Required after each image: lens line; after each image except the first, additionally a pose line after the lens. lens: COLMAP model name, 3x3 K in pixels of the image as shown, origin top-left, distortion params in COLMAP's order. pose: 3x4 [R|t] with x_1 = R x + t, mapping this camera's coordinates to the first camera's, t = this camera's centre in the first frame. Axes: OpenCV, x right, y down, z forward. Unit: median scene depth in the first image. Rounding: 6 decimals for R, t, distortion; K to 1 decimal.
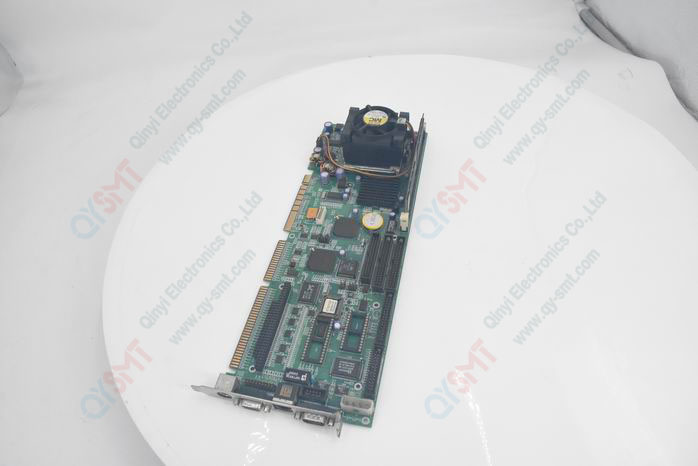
lens RADIAL K [[474.2, 0, 349.0], [0, 474.2, 233.0], [0, 0, 1]] dist [-0.080845, 0.000566]
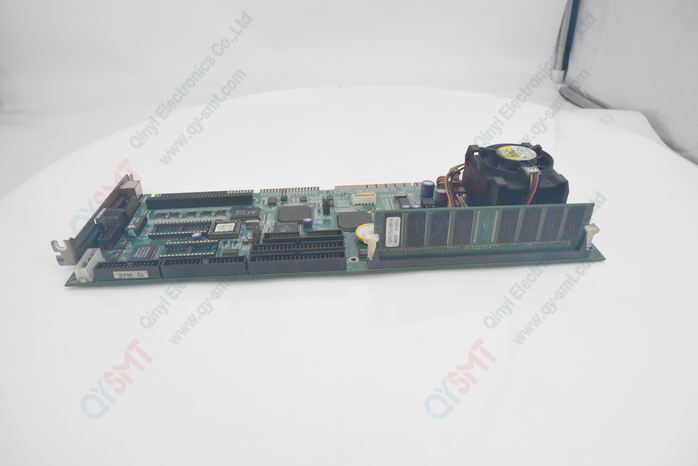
lens RADIAL K [[474.2, 0, 349.0], [0, 474.2, 233.0], [0, 0, 1]] dist [-0.080845, 0.000566]
pose [[0.278629, 0.547873, -0.788797, 0.622757], [-0.743381, 0.643046, 0.184052, -0.137639], [0.608070, 0.535095, 0.586450, 0.619941]]
